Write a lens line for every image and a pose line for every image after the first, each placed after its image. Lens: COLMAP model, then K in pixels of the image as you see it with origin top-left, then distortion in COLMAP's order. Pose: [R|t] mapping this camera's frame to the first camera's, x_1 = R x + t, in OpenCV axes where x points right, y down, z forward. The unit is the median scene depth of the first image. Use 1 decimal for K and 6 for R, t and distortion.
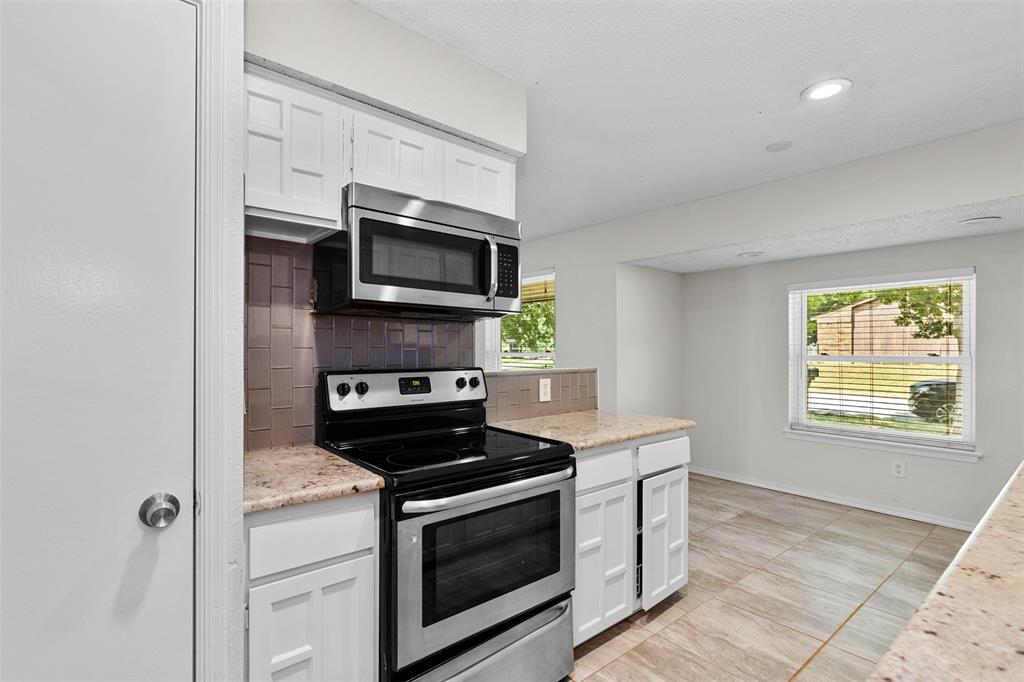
lens RADIAL K [[504.1, 0, 512.5], [0, 504.1, 339.3], [0, 0, 1]] dist [-0.007065, -0.000138]
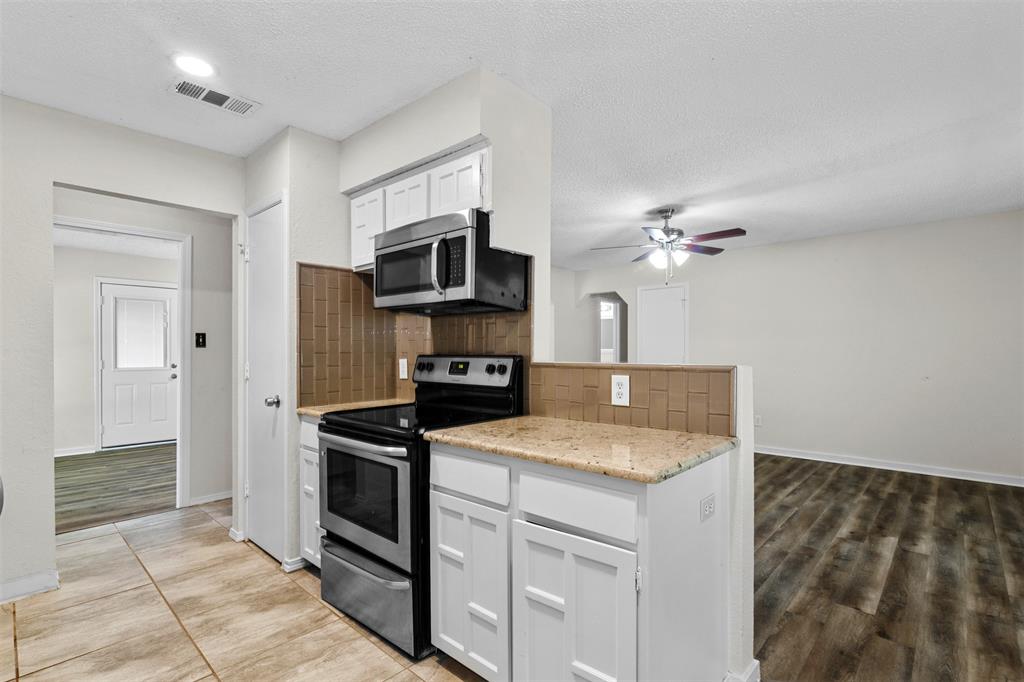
lens RADIAL K [[474.9, 0, 502.6], [0, 474.9, 352.2], [0, 0, 1]] dist [-0.005814, 0.001530]
pose [[0.108117, 0.000161, -0.994138, 0.752527], [0.016925, 0.999855, 0.002002, 0.040285], [0.993994, -0.017042, 0.108098, 0.759524]]
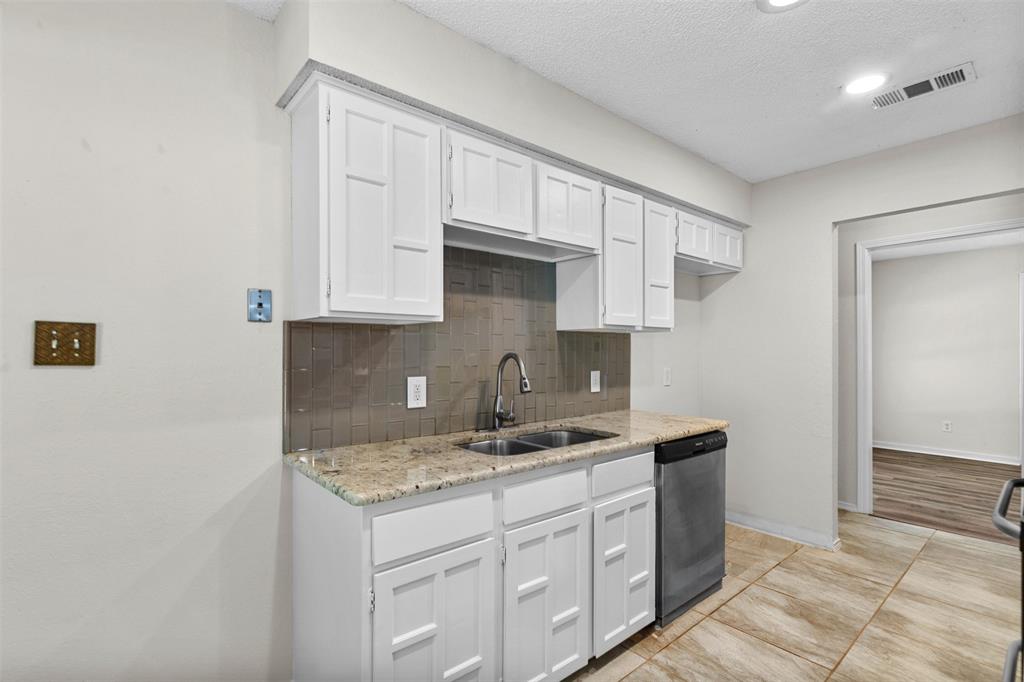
lens RADIAL K [[474.9, 0, 507.1], [0, 474.9, 351.0], [0, 0, 1]] dist [-0.005814, 0.001530]
pose [[-0.999990, -0.000336, 0.004468, 0.548344], [-0.000403, 0.999889, -0.014913, 0.024598], [-0.004463, -0.014915, -0.999879, 1.095202]]
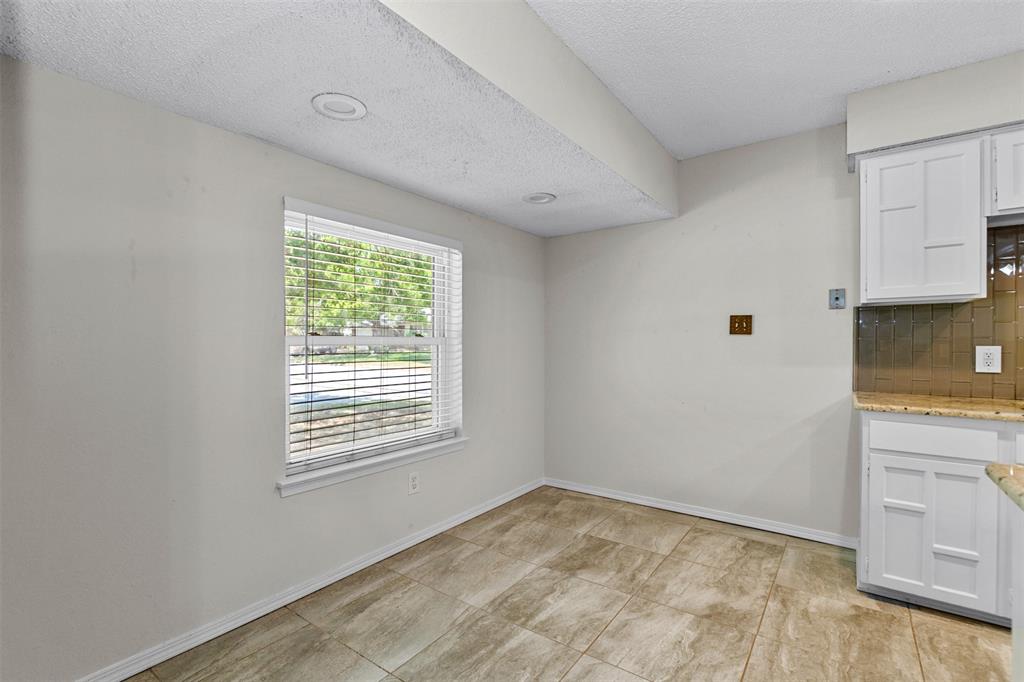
lens RADIAL K [[474.9, 0, 496.6], [0, 474.9, 342.9], [0, 0, 1]] dist [-0.005814, 0.001530]
pose [[-0.227426, -0.003178, 0.973790, 0.049773], [-0.010839, 0.999941, 0.000732, 0.058181], [-0.973735, -0.010389, -0.227447, 1.420548]]
